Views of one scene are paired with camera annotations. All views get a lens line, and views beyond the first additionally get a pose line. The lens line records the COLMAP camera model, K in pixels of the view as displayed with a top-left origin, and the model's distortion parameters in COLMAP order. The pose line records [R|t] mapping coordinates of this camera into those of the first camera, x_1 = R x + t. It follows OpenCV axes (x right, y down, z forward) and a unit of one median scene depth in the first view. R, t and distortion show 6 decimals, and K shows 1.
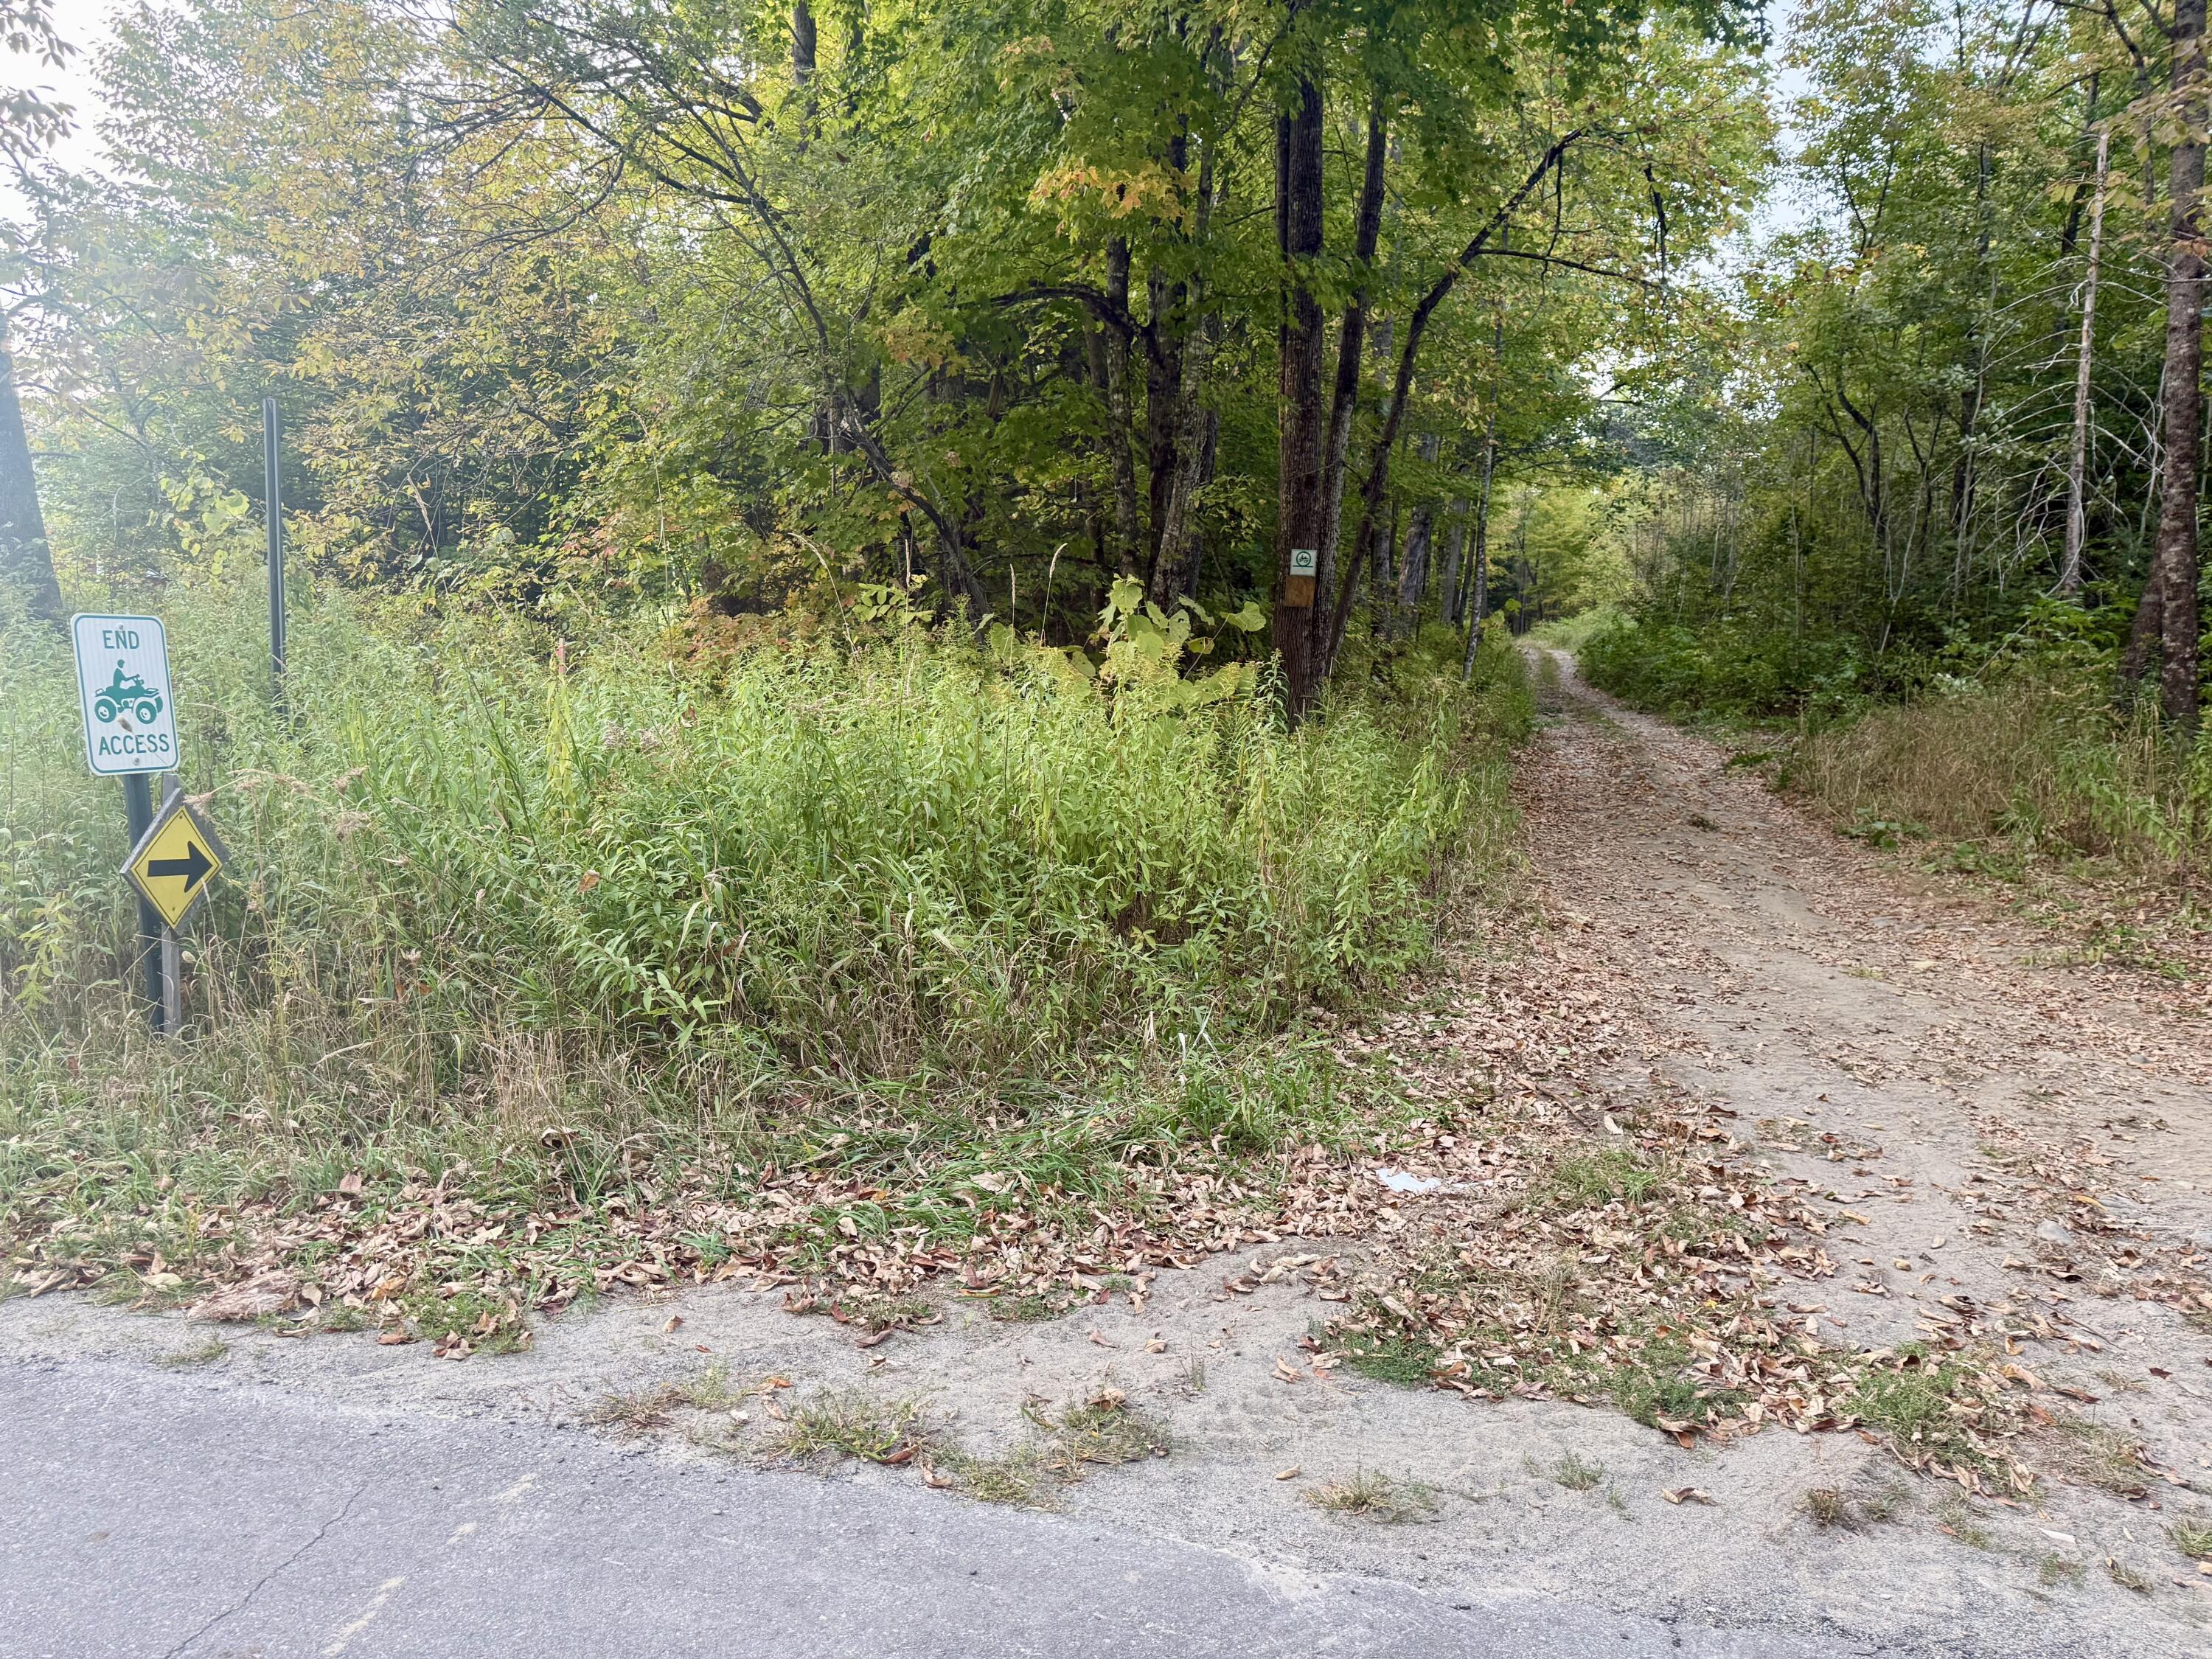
lens RADIAL K [[1551.1, 0, 1101.2], [0, 1551.1, 832.0], [0, 0, 1]] dist [0.012989, -0.031279]
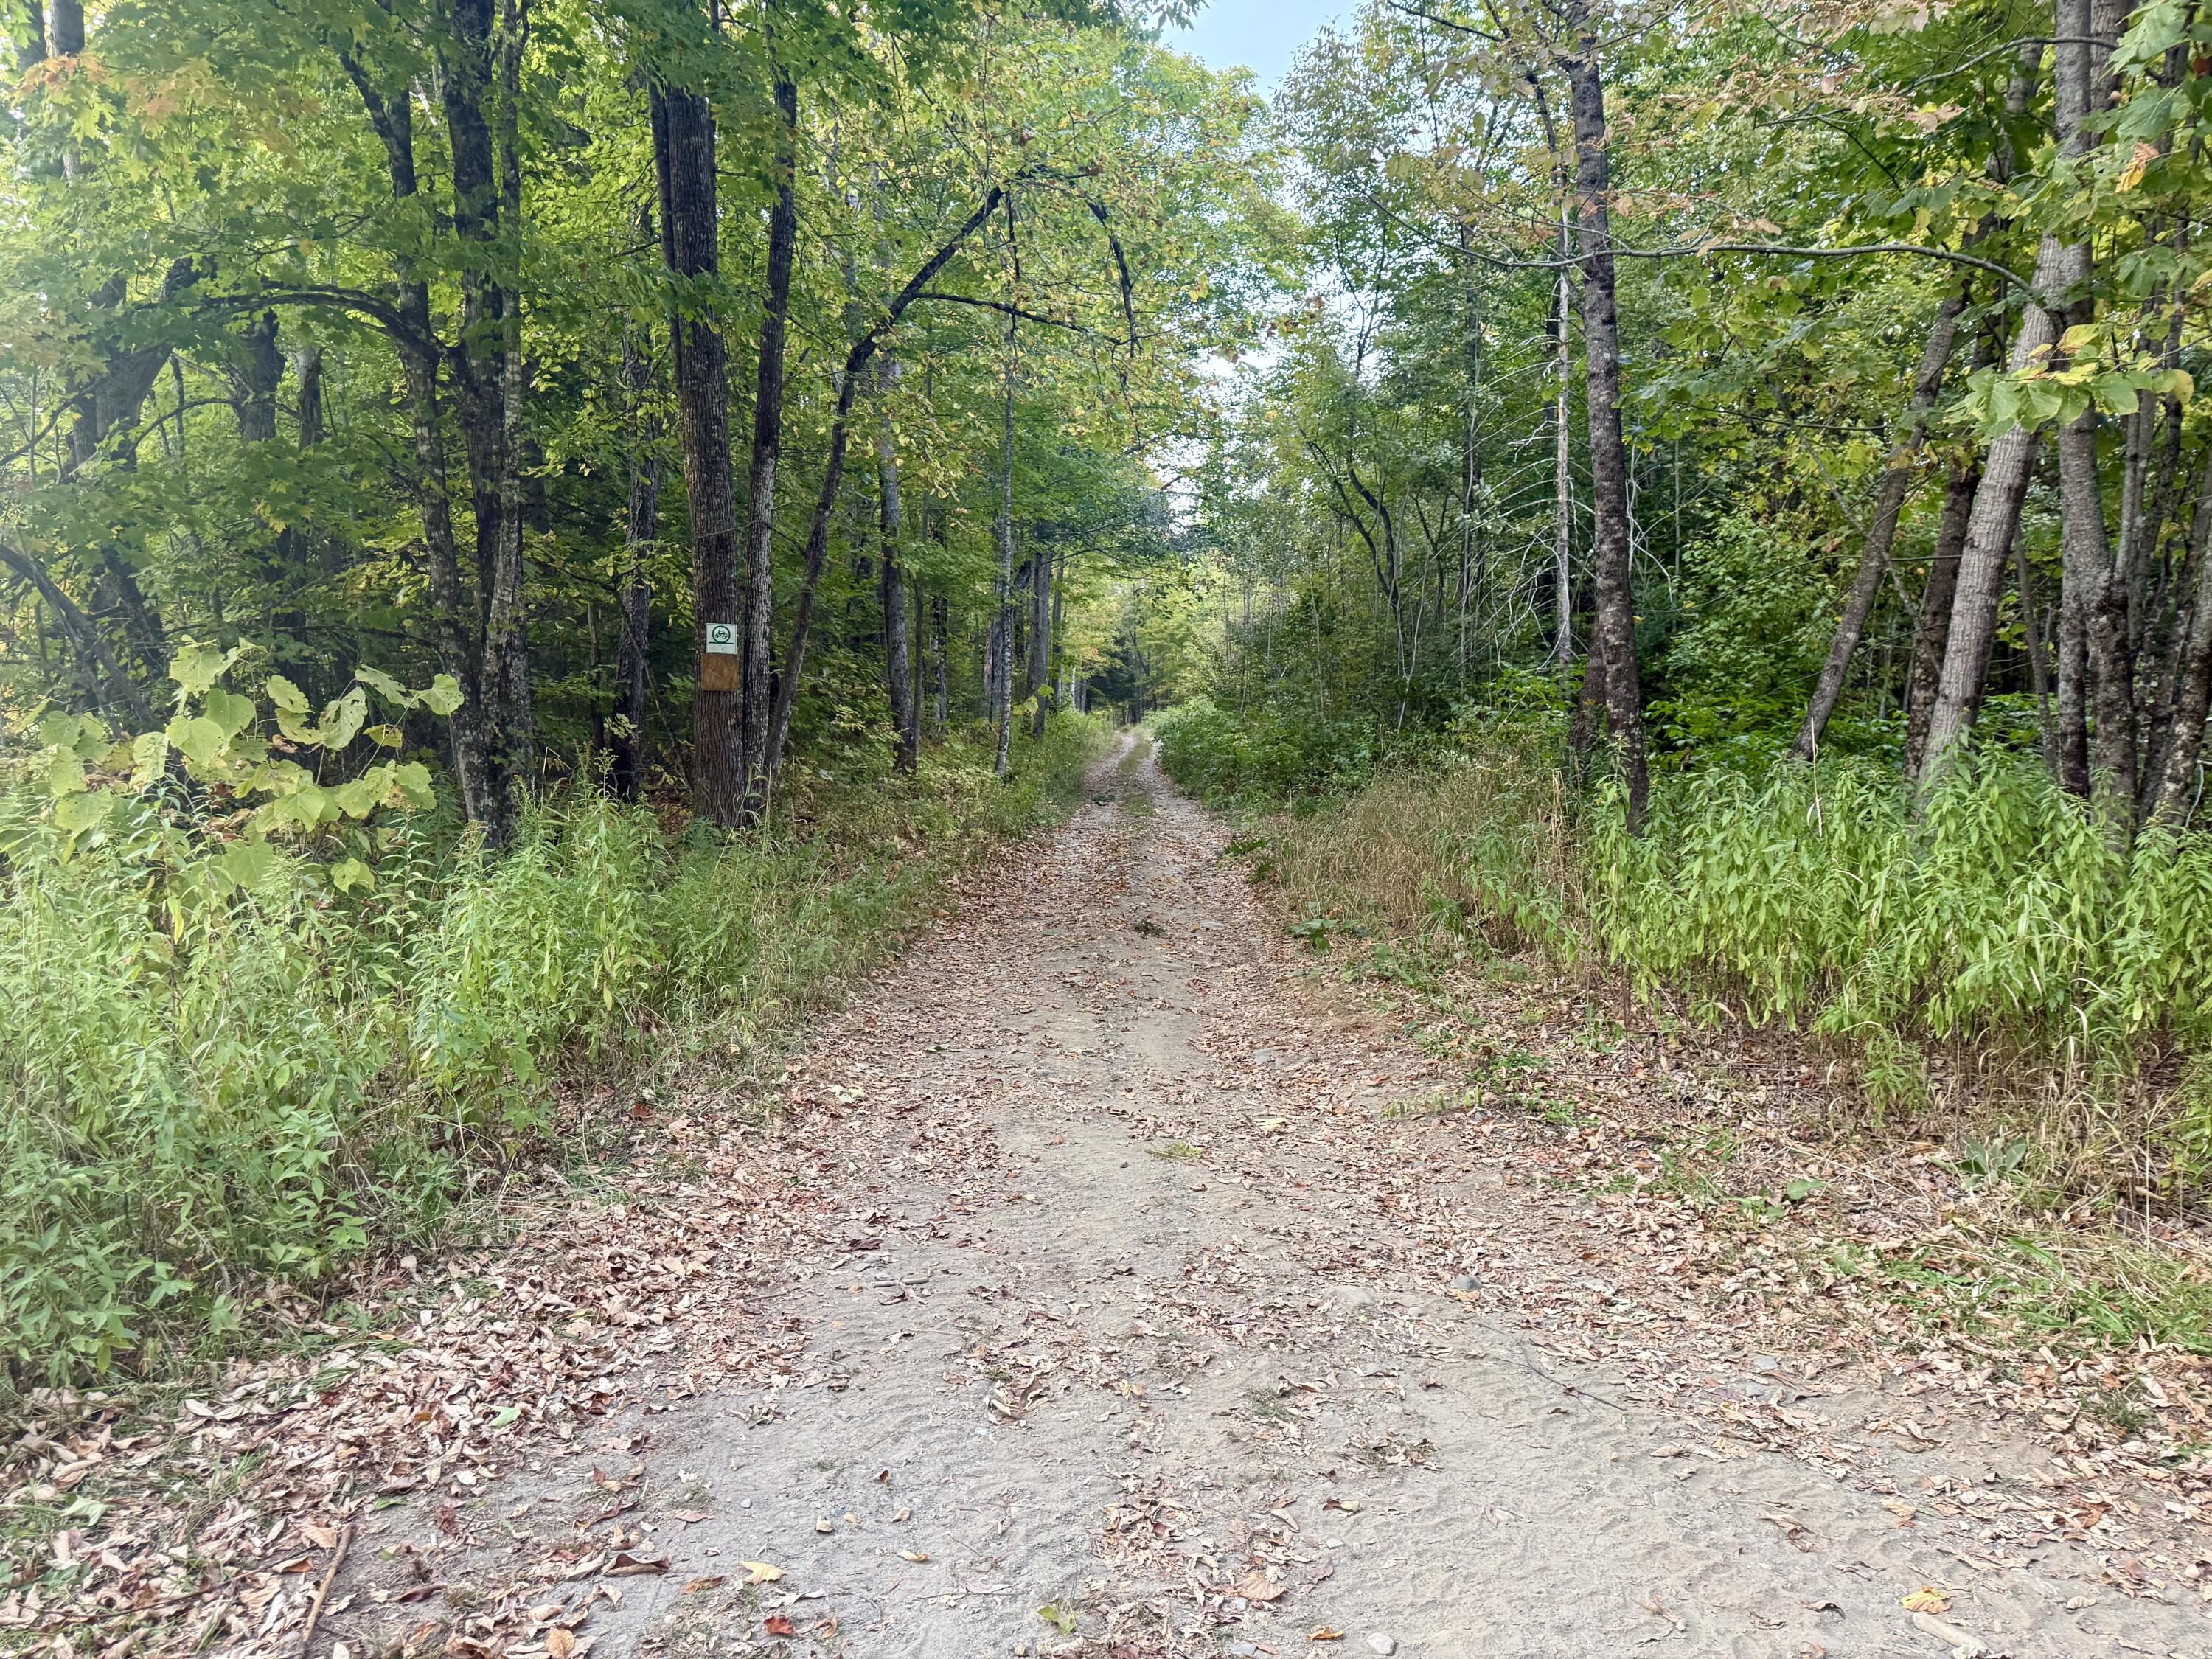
lens RADIAL K [[1551.1, 0, 1102.9], [0, 1551.1, 825.3], [0, 0, 1]] dist [0.012989, -0.031279]
pose [[0.973501, -0.036181, 0.225801, 0.130421], [0.050708, 0.996977, -0.058867, -0.009704], [-0.222989, 0.068757, 0.972393, 0.121922]]
